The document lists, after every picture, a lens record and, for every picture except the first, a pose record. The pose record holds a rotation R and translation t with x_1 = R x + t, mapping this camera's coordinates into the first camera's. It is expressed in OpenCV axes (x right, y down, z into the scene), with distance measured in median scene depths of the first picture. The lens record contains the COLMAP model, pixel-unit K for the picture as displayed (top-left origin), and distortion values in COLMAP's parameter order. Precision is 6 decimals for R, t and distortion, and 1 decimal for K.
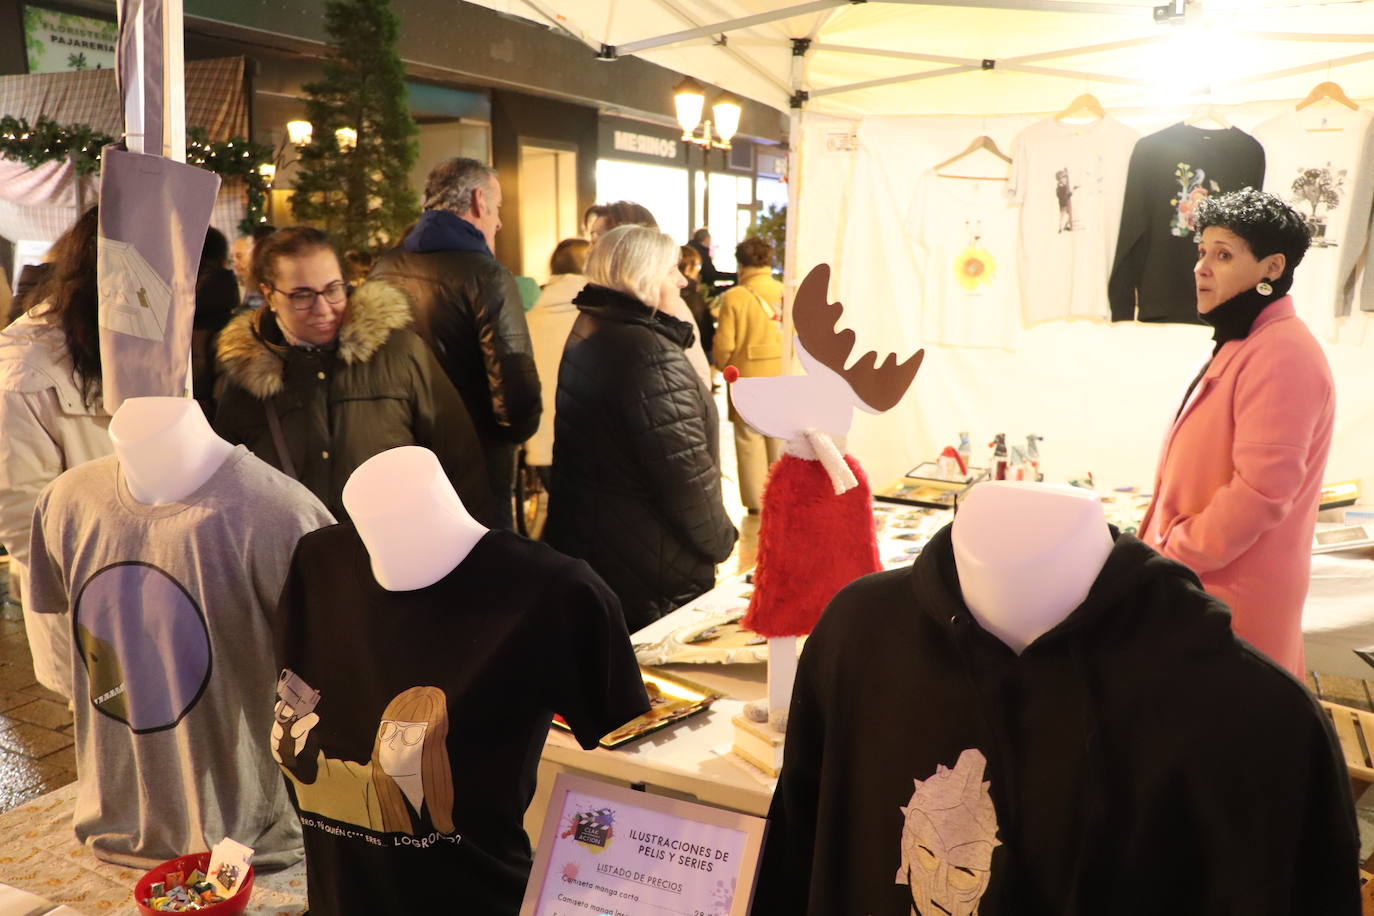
lens RADIAL K [[1131.3, 0, 687.0], [0, 1131.3, 458.0], [0, 0, 1]] dist [-0.192202, 0.175032]
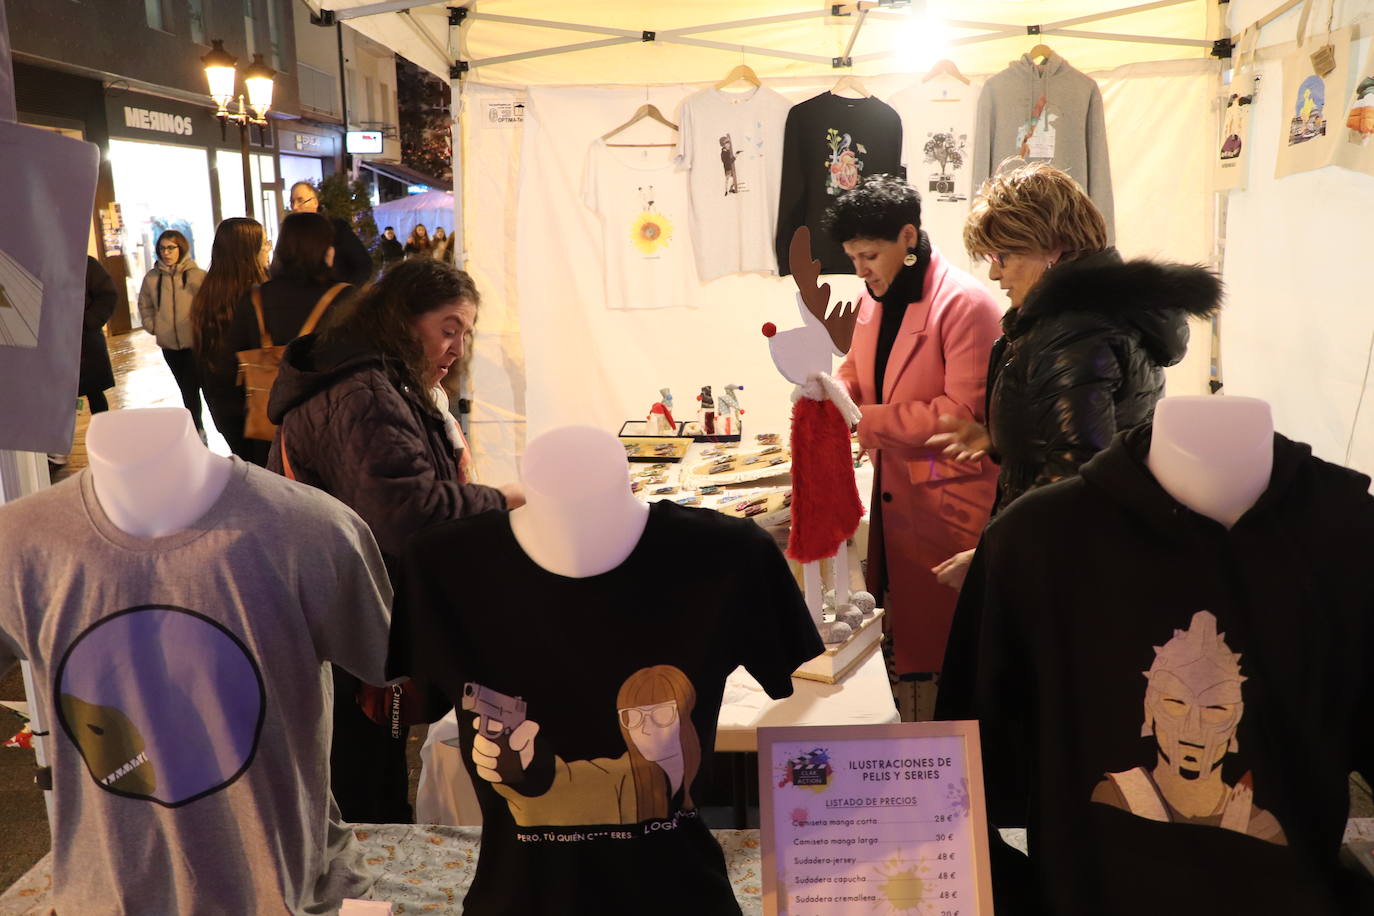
lens RADIAL K [[1131.3, 0, 687.0], [0, 1131.3, 458.0], [0, 0, 1]] dist [-0.192202, 0.175032]
pose [[0.908918, -0.110984, 0.401933, -0.443351], [0.101150, 0.993822, 0.045683, -0.013186], [-0.404519, -0.000867, 0.914529, 0.068331]]
